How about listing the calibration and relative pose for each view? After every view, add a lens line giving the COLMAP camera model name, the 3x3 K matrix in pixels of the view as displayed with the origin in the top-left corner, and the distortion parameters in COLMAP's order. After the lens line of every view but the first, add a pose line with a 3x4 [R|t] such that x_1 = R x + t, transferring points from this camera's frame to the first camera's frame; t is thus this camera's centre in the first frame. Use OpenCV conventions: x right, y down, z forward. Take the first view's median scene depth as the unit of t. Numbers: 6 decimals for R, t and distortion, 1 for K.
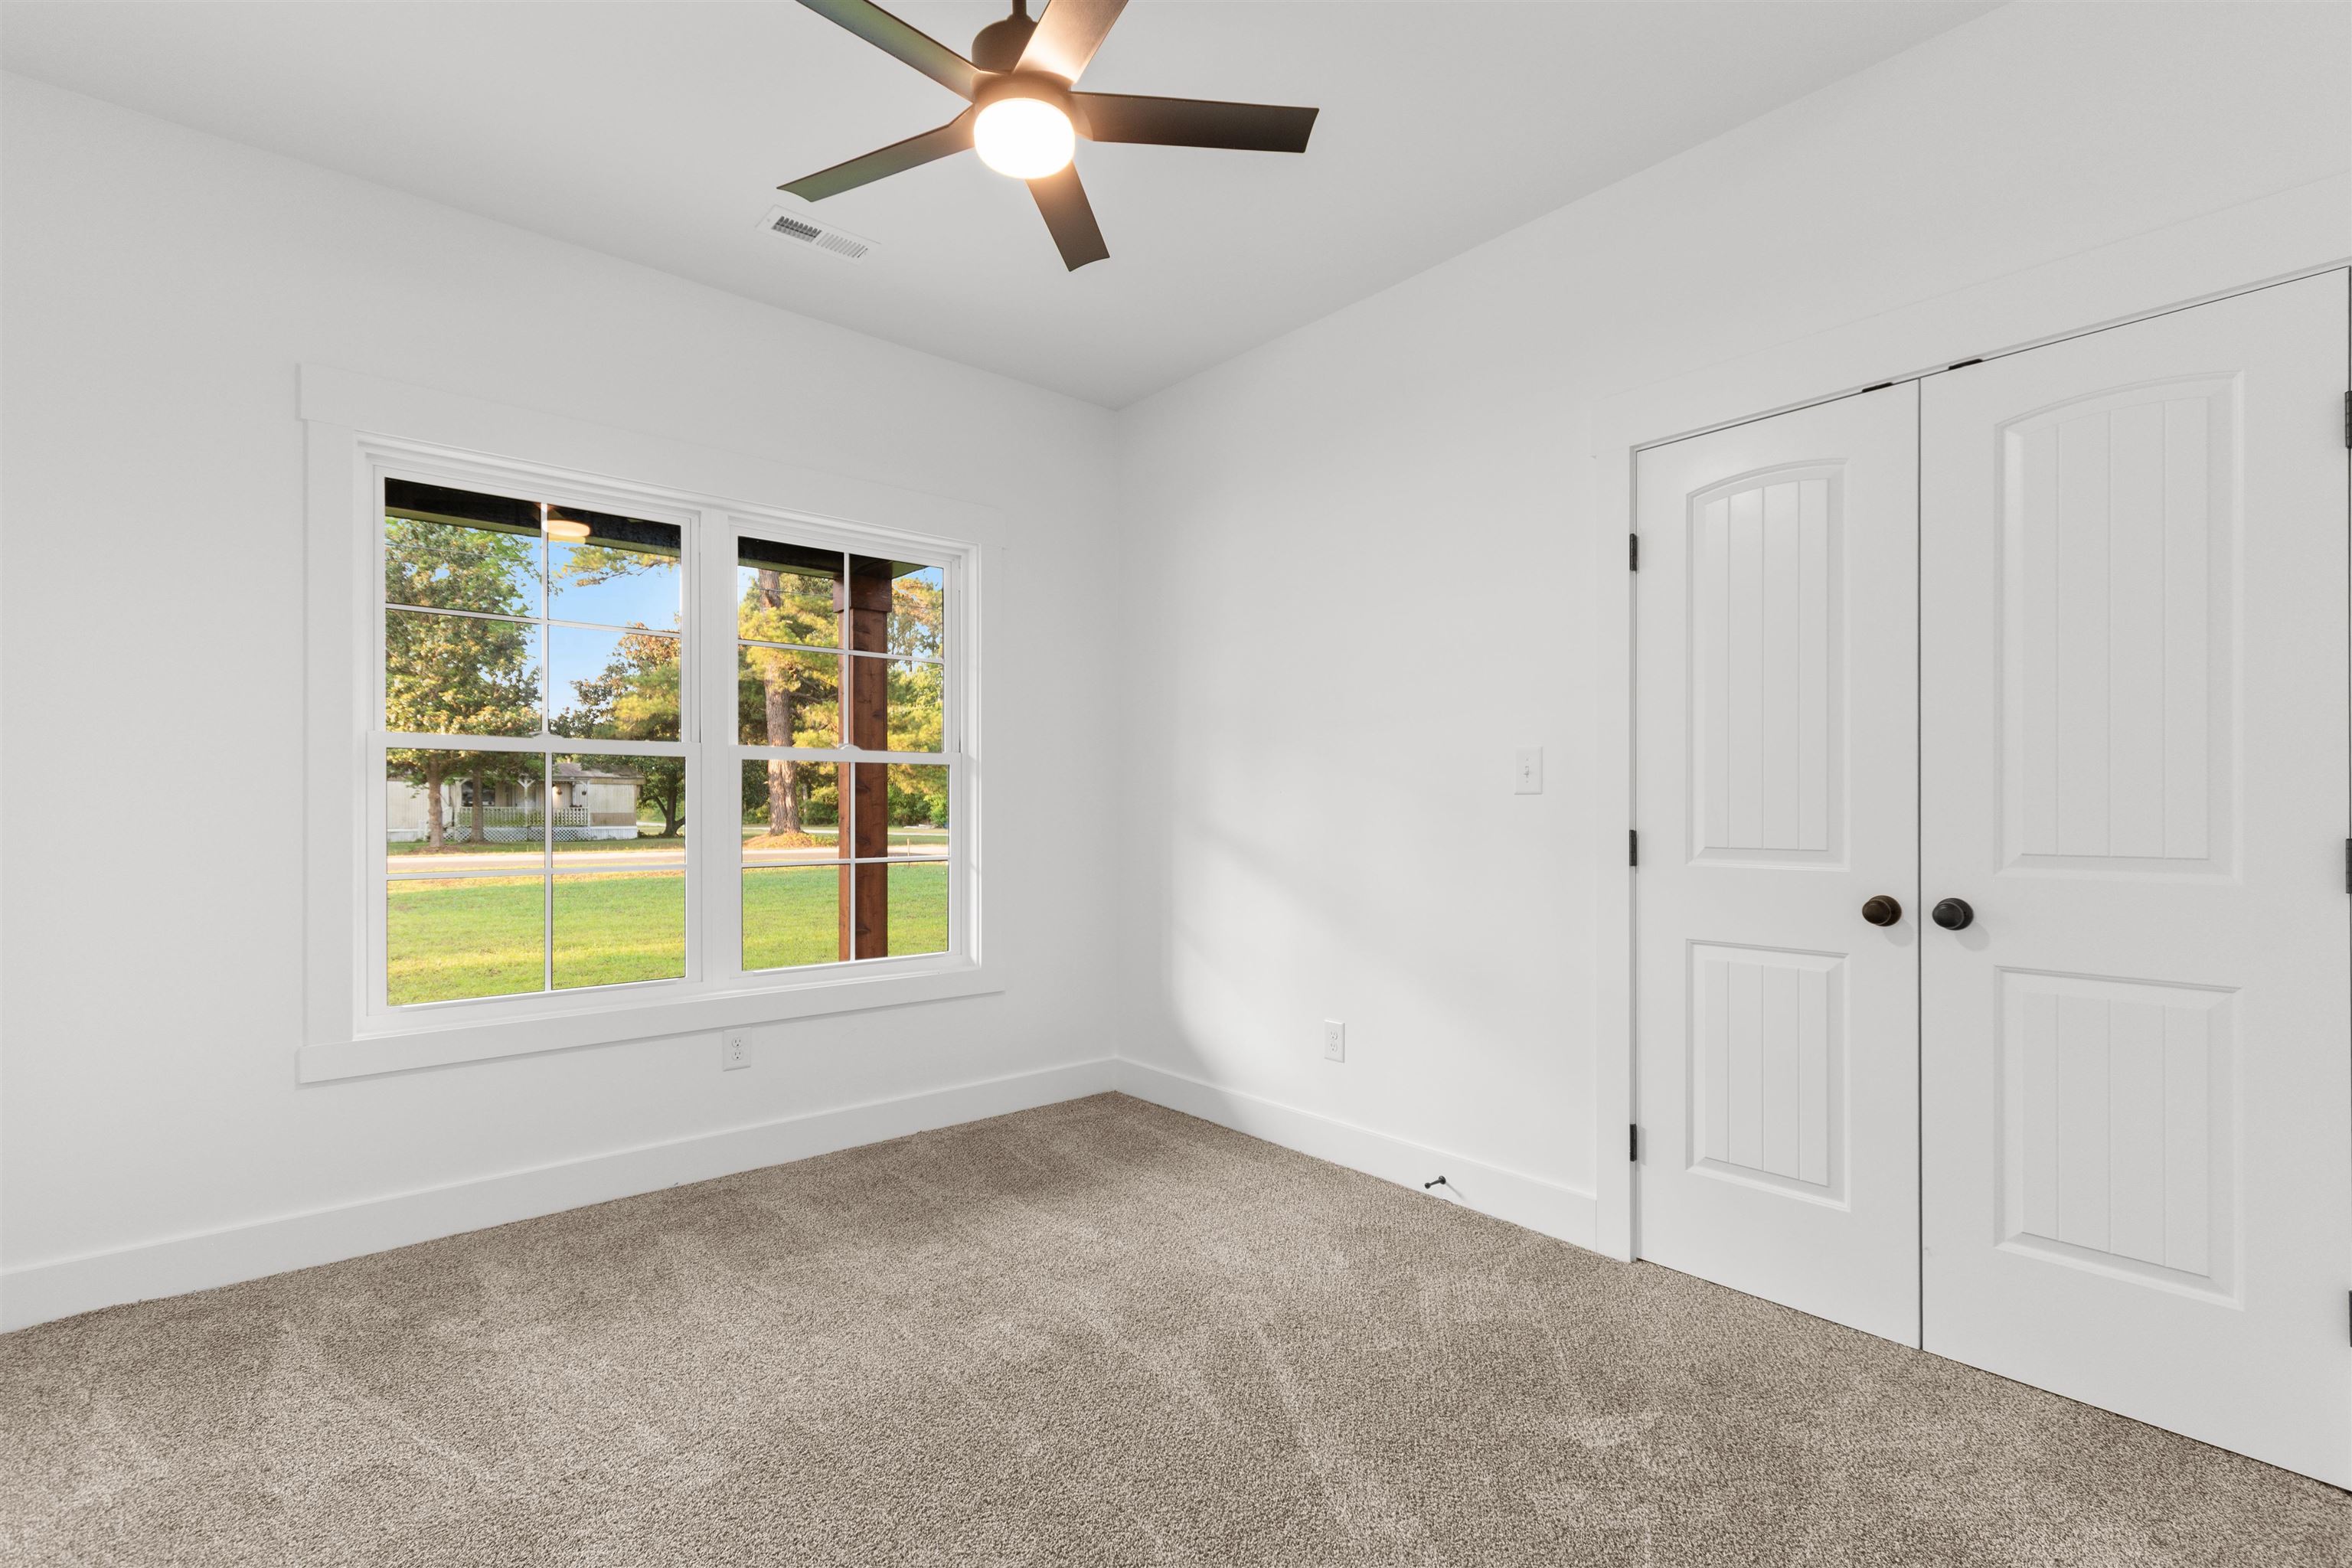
lens RADIAL K [[1039.5, 0, 1179.0], [0, 1039.5, 794.5], [0, 0, 1]] dist [0.002277, 0.000728]
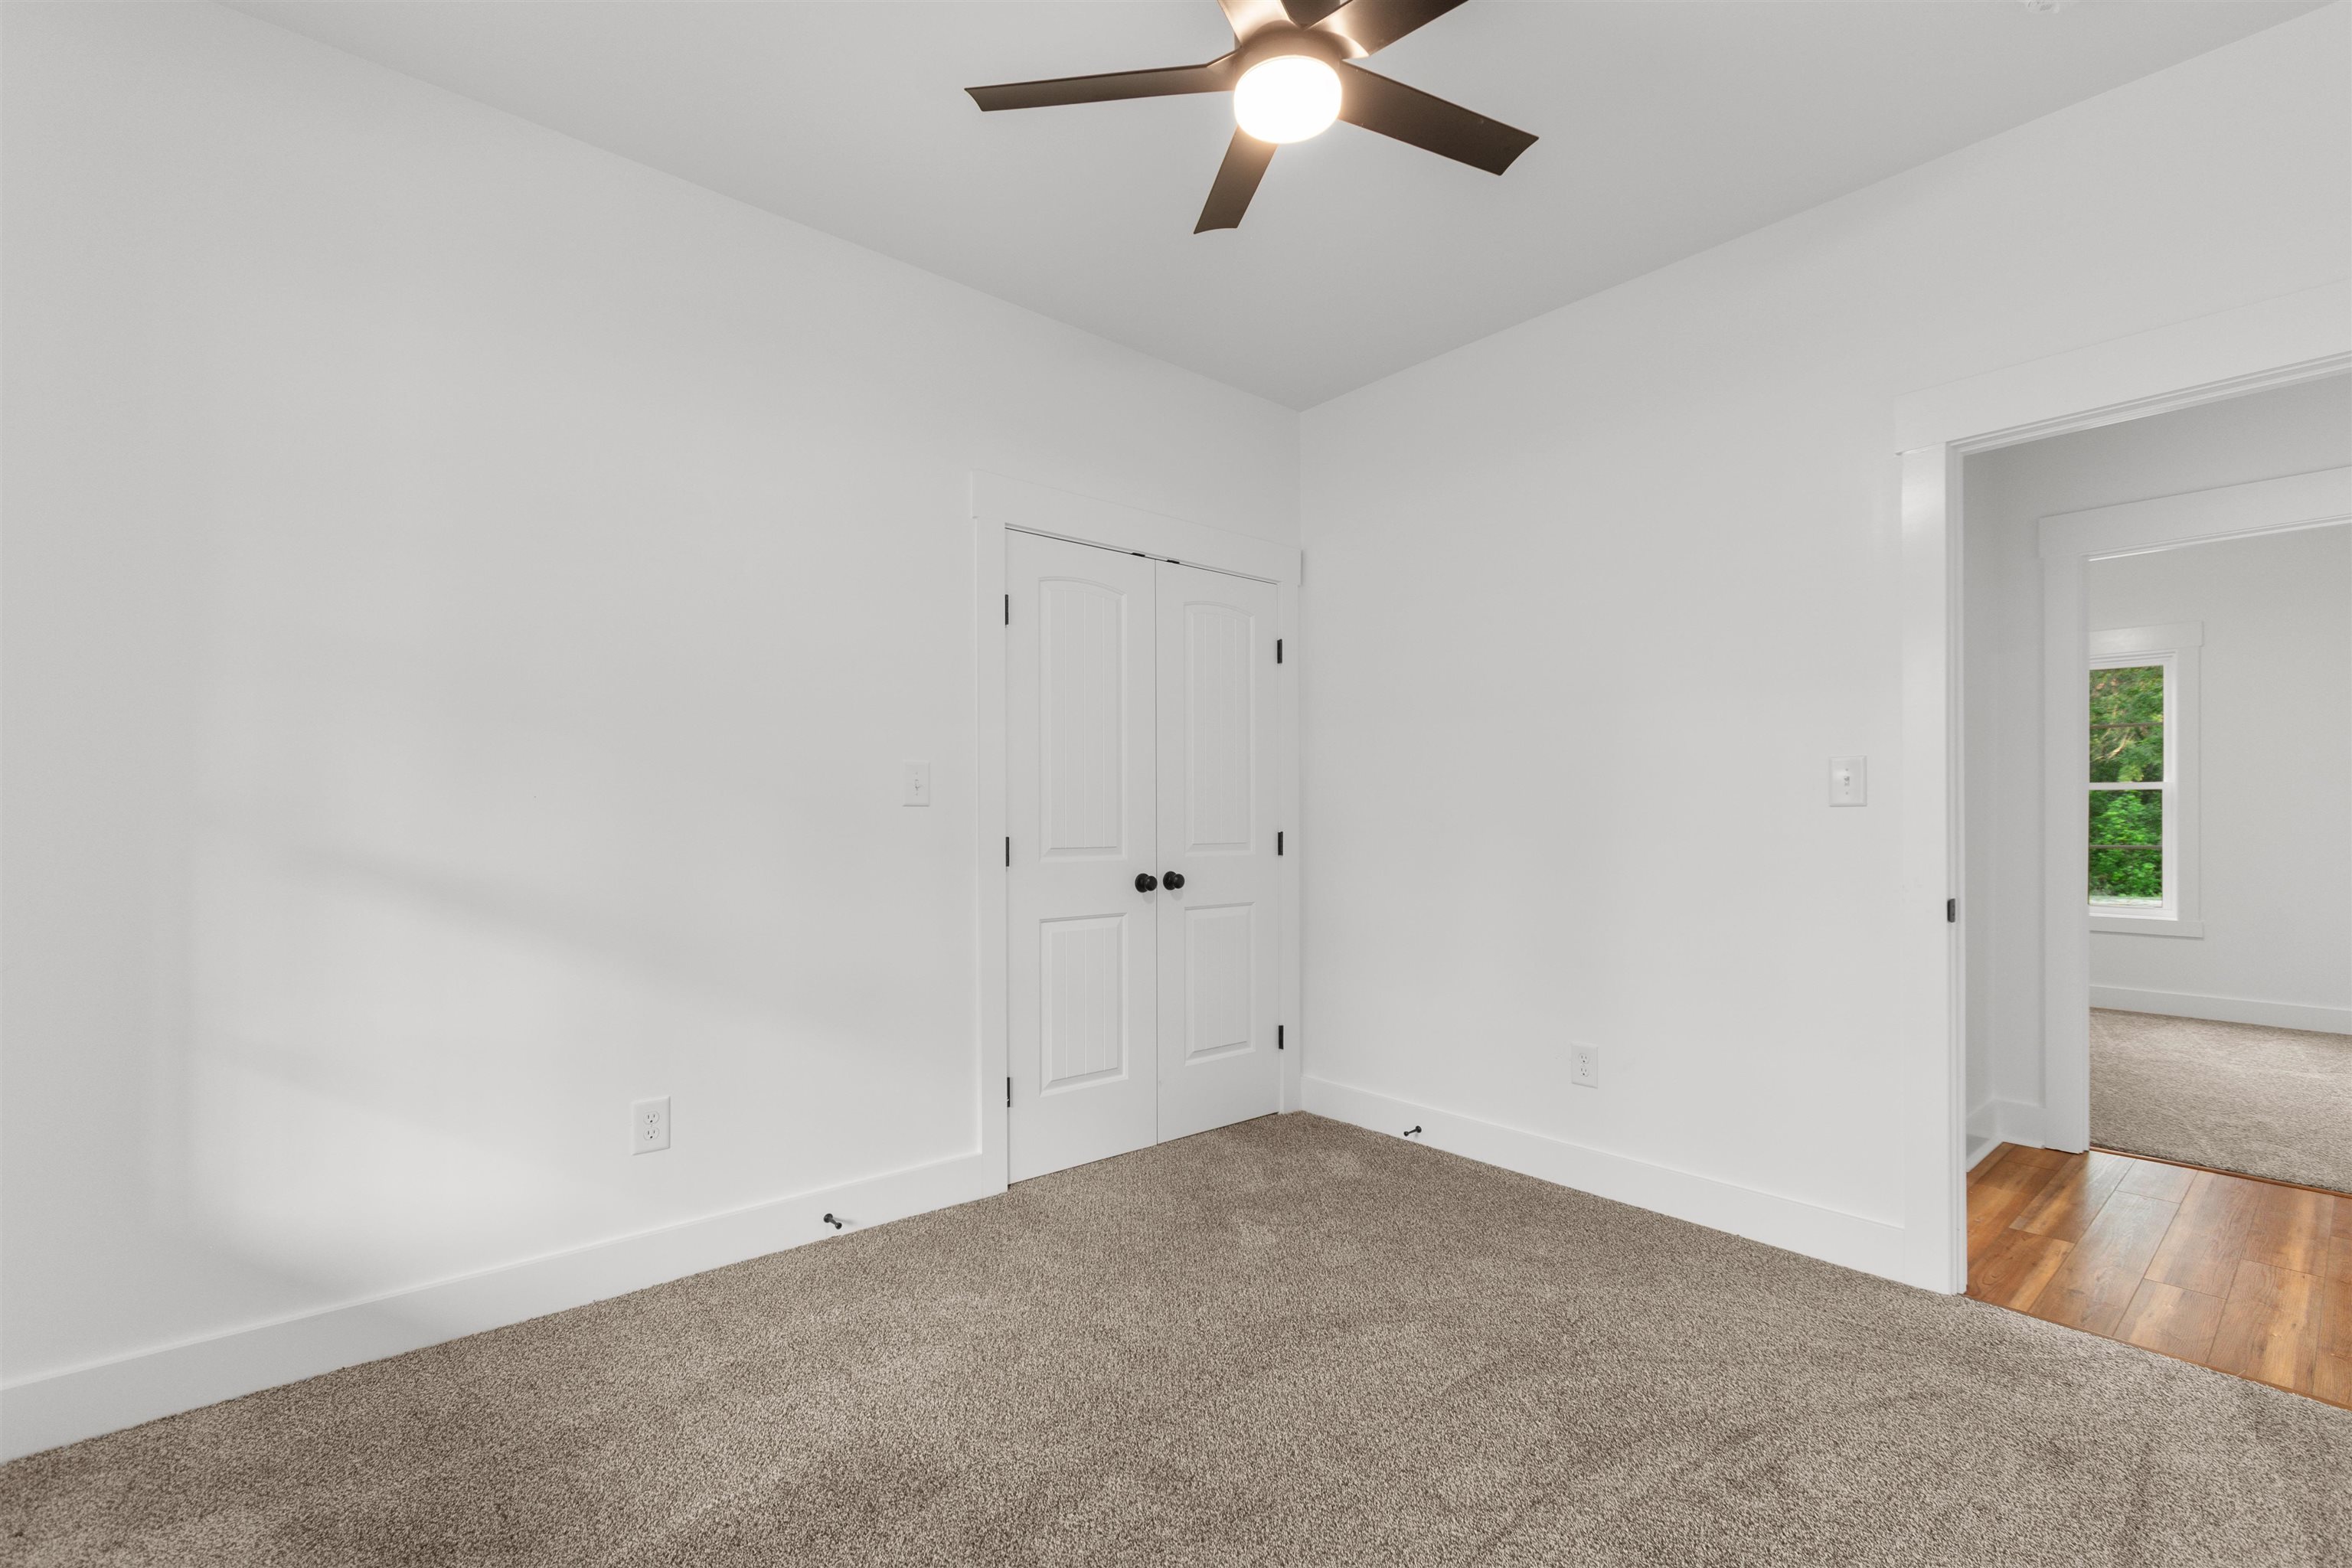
lens RADIAL K [[1039.5, 0, 1177.9], [0, 1039.5, 799.4], [0, 0, 1]] dist [0.002277, 0.000728]
pose [[0.015575, 0.008831, 0.999840, -0.808515], [-0.018968, 0.999784, -0.008535, -0.003476], [-0.999699, -0.018832, 0.015740, 0.806836]]
